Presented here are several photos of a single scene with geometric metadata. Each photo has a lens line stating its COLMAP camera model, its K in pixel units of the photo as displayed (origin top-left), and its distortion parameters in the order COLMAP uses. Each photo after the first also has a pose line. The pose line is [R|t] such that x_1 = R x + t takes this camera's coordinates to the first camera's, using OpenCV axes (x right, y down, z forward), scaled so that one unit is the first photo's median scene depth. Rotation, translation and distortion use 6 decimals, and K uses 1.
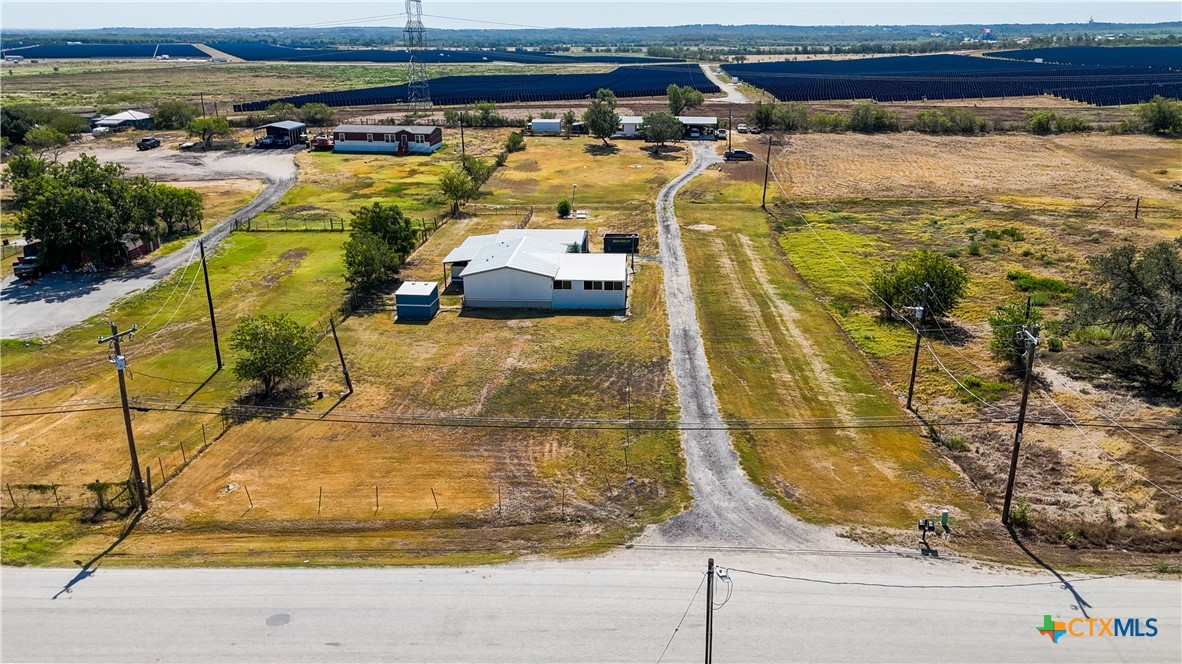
lens RADIAL K [[870.7, 0, 596.7], [0, 870.7, 335.9], [0, 0, 1]] dist [0.007981, -0.006404]
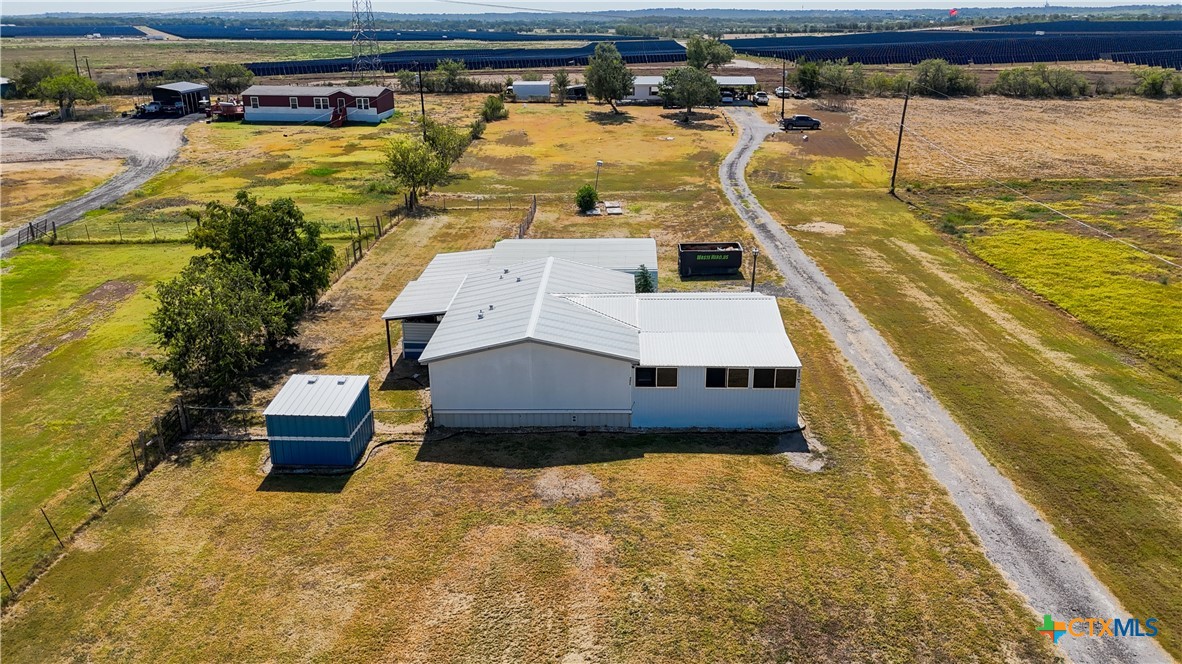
lens RADIAL K [[870.7, 0, 587.9], [0, 870.7, 332.8], [0, 0, 1]] dist [0.007981, -0.006404]
pose [[0.999412, -0.014339, 0.031146, -0.041737], [0.013995, 0.999839, 0.011236, -0.041408], [-0.031302, -0.010793, 0.999452, 0.270960]]
